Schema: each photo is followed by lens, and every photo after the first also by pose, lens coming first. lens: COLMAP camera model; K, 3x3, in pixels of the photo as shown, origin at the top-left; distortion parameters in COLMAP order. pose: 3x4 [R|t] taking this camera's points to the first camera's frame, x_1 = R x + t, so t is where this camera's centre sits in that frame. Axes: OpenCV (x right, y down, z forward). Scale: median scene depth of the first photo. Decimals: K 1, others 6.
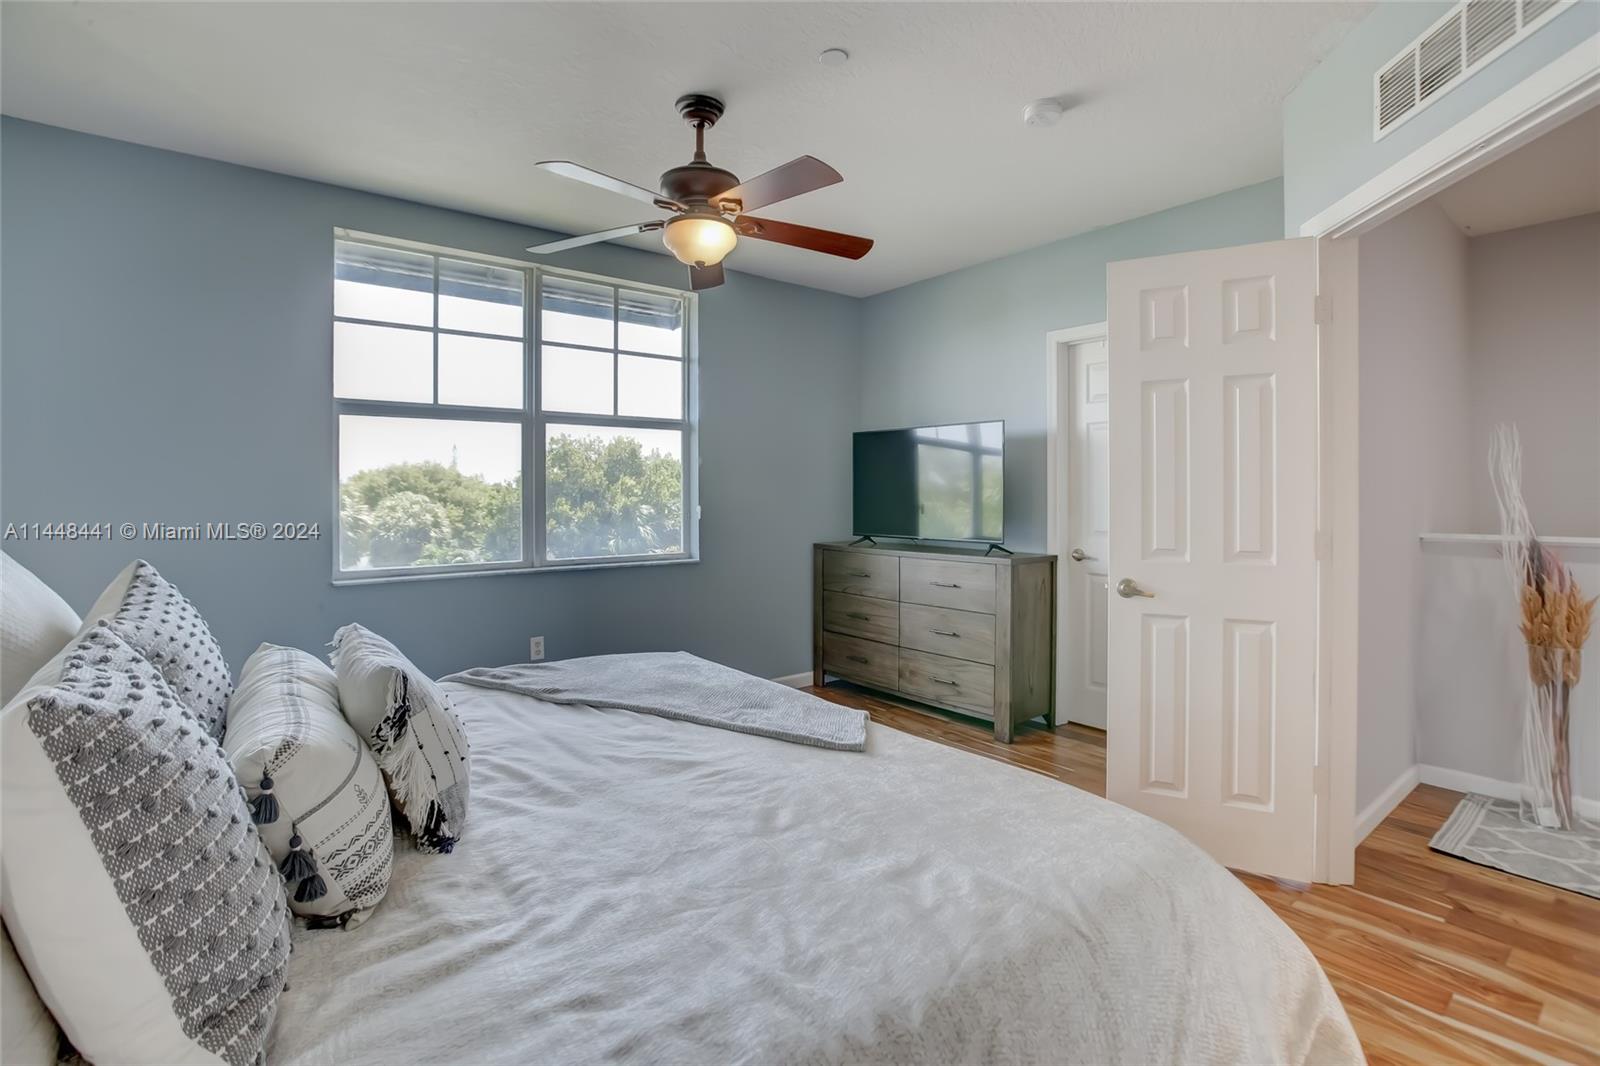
lens RADIAL K [[741.0, 0, 798.8], [0, 741.0, 512.3], [0, 0, 1]] dist [-0.049988, 0.014872]
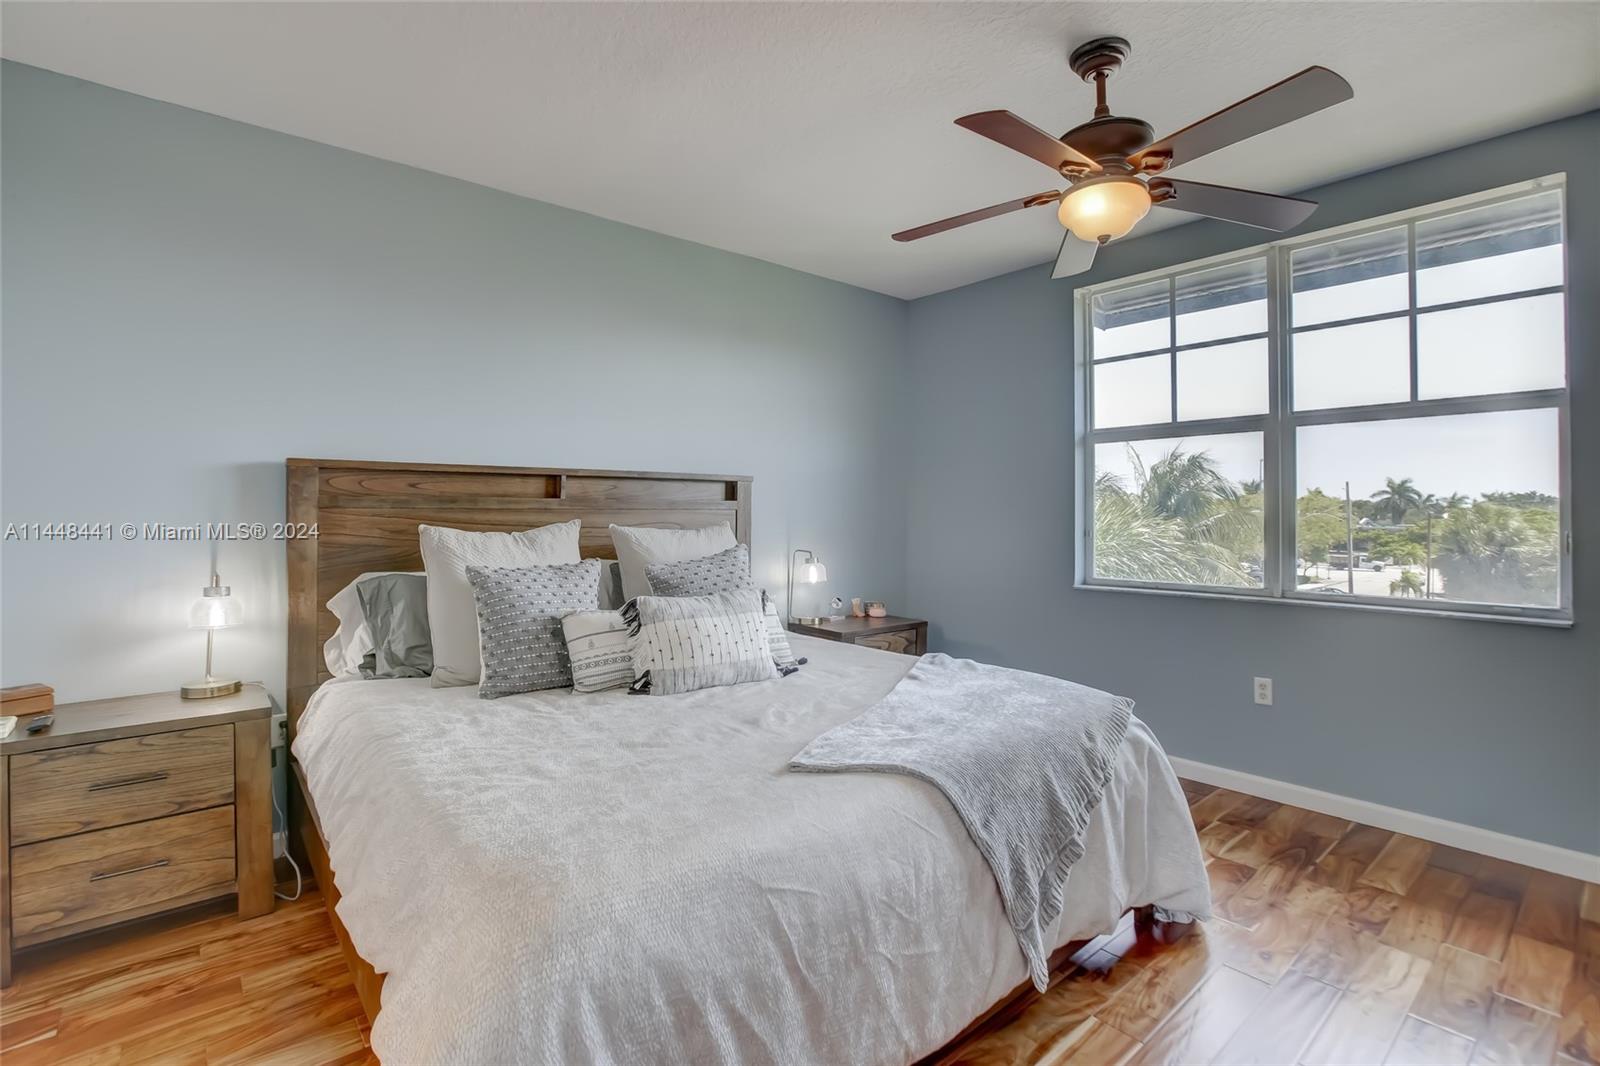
lens RADIAL K [[734.0, 0, 800.6], [0, 734.0, 498.4], [0, 0, 1]] dist [-0.002985, -0.000245]
pose [[0.046897, -0.010463, -0.998845, 0.473330], [-0.024606, 0.999630, -0.011627, -0.016667], [0.998597, 0.025123, 0.046622, 0.414059]]
